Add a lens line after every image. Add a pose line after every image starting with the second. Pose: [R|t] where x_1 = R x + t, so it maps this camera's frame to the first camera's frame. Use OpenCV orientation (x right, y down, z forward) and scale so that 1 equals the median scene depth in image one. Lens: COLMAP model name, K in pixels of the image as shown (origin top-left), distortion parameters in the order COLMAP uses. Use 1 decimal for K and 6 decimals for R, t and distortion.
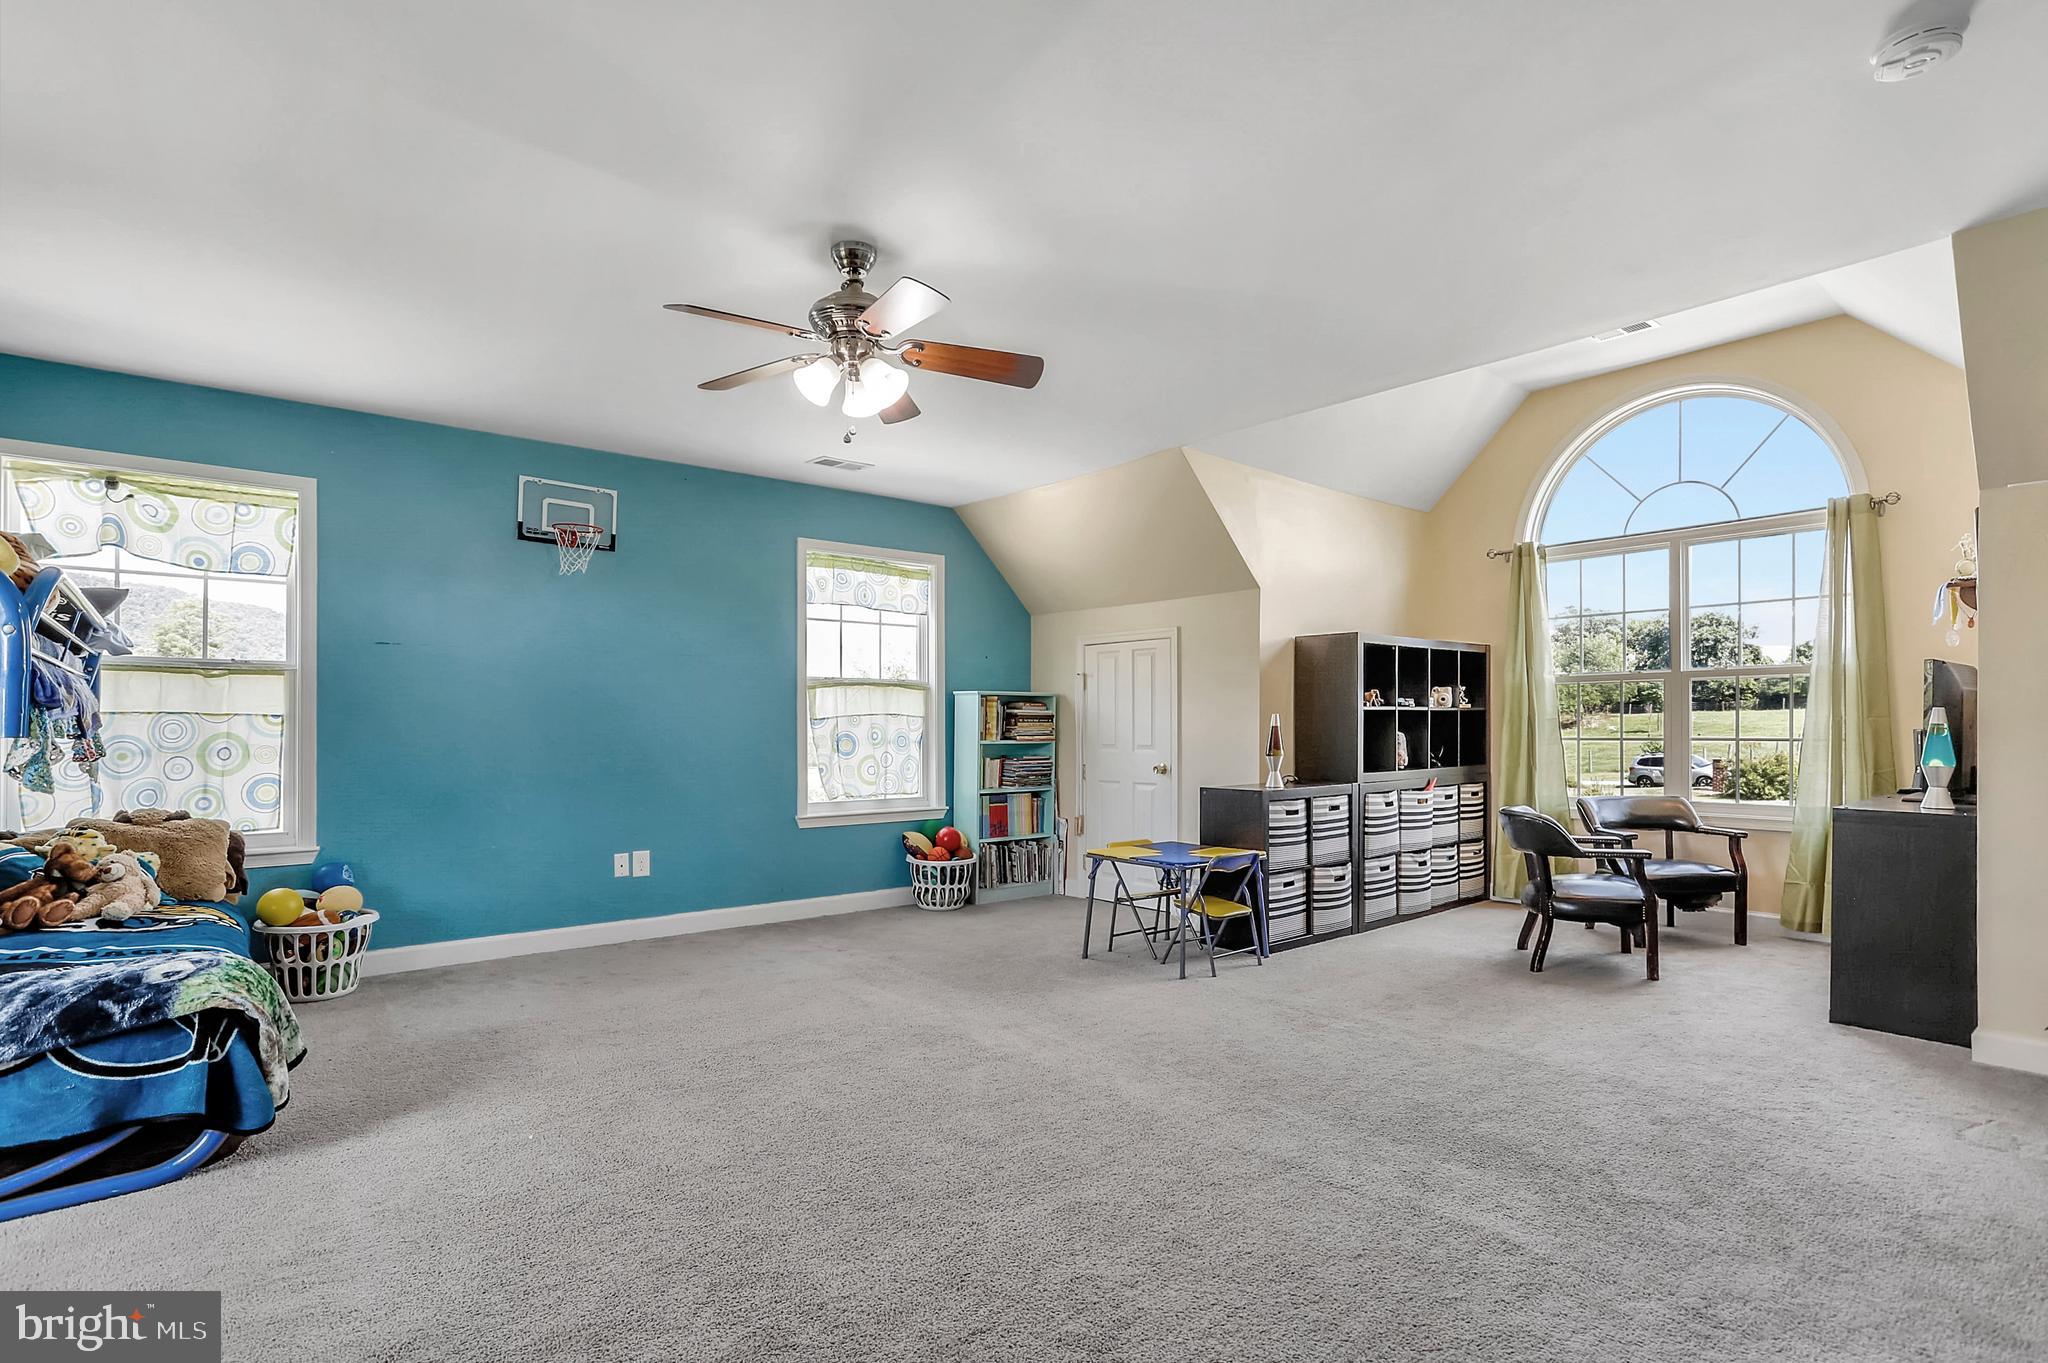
lens RADIAL K [[994.6, 0, 1060.4], [0, 994.6, 737.5], [0, 0, 1]] dist [-0.035682, 0.013924]
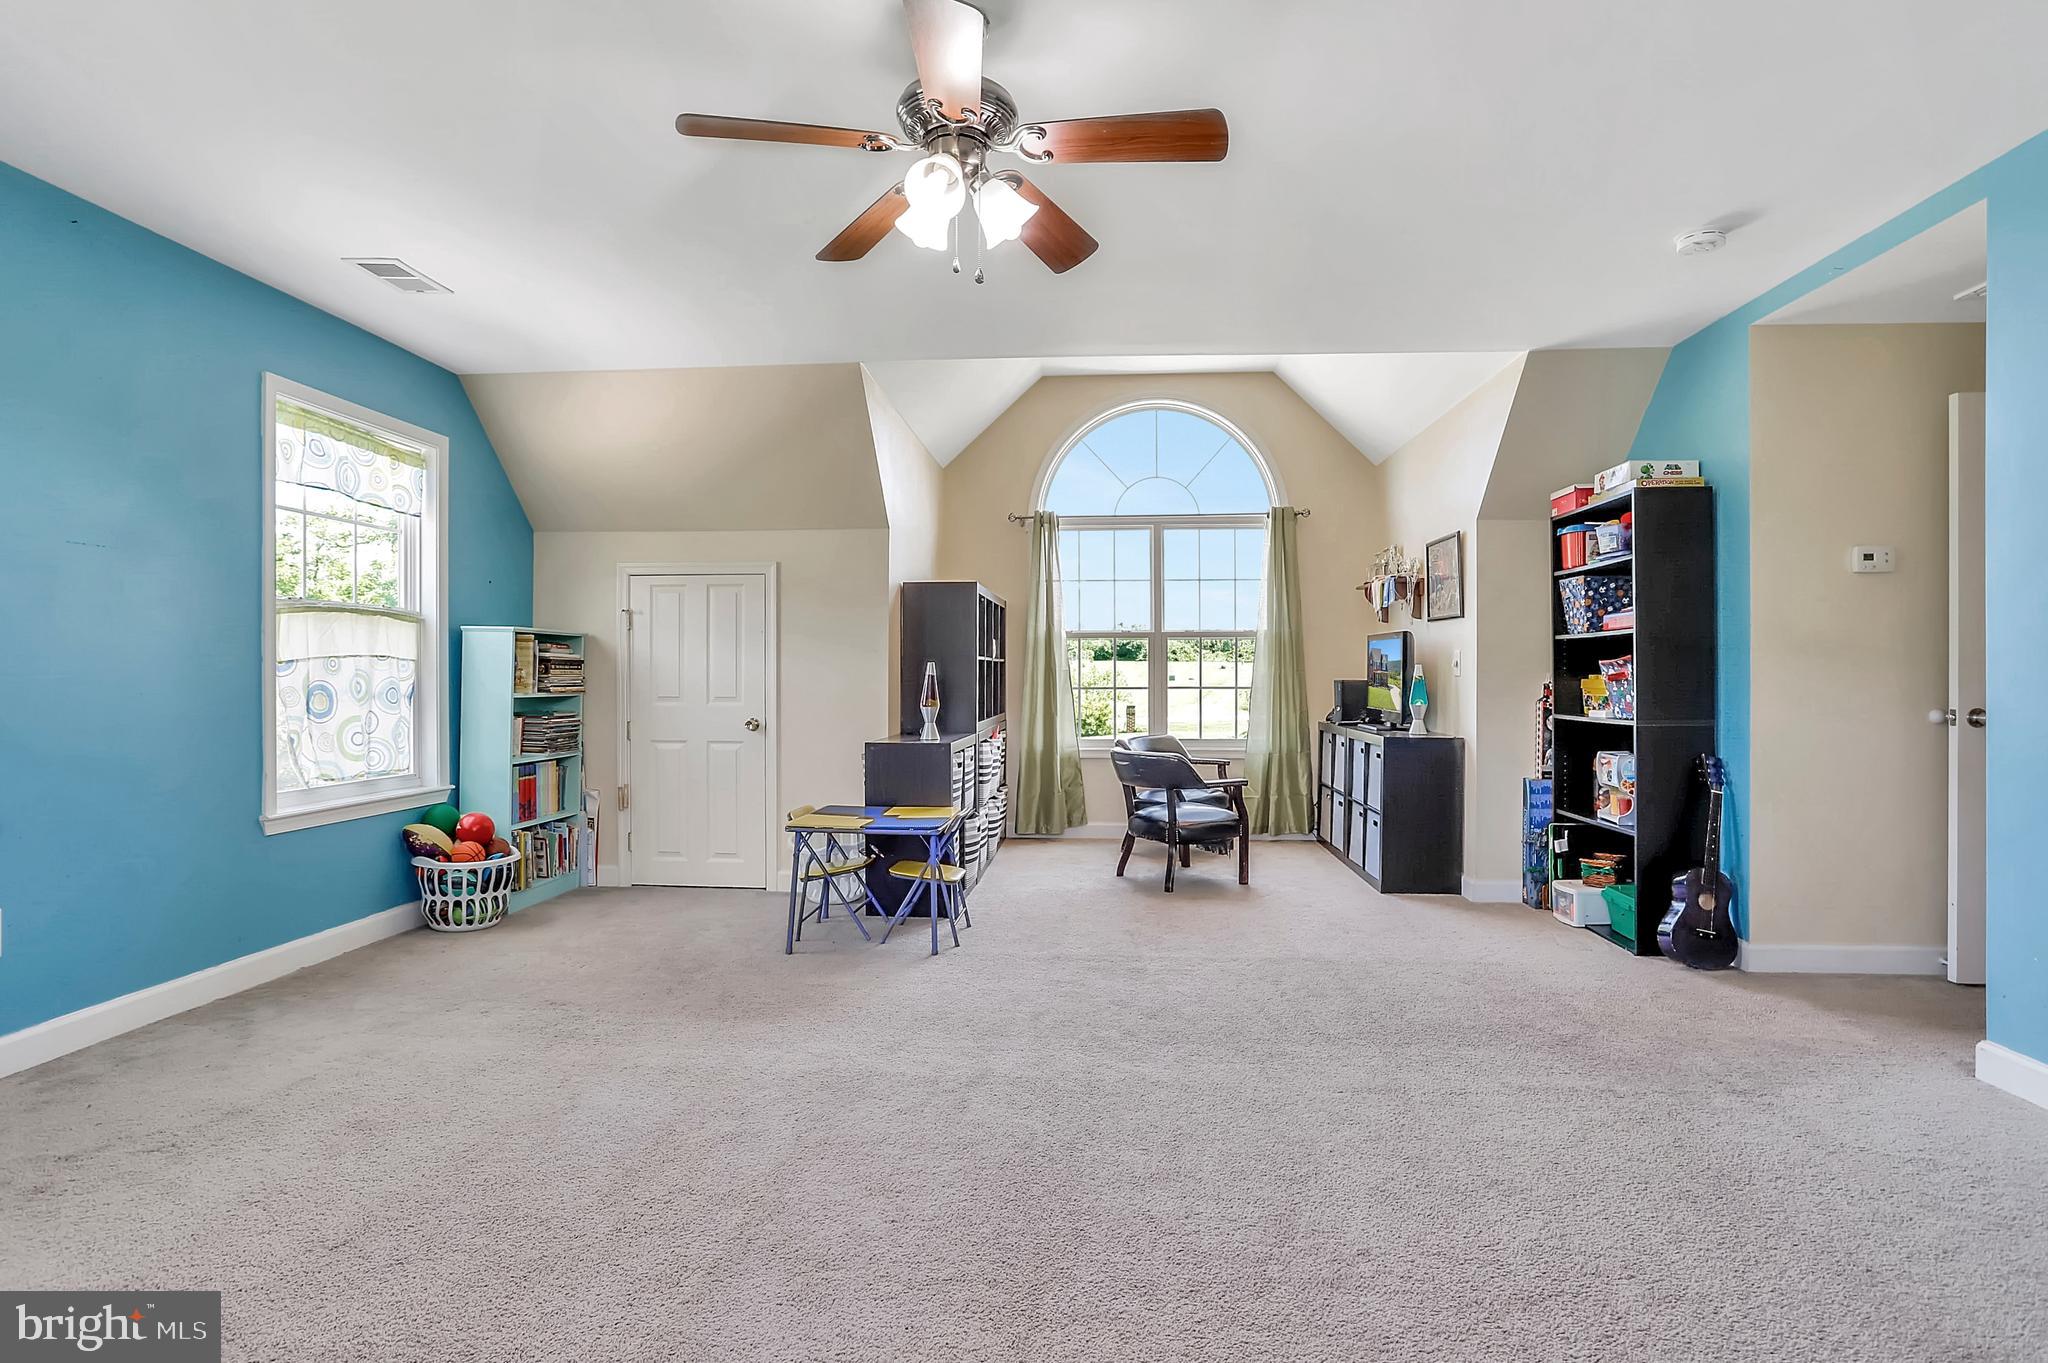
lens RADIAL K [[994.6, 0, 1025.0], [0, 994.6, 671.2], [0, 0, 1]] dist [-0.035682, 0.013924]
pose [[0.727258, 0.007037, 0.686328, -0.317817], [0.005172, 0.999863, -0.015732, 0.000213], [-0.686345, 0.014991, 0.727122, 0.205779]]
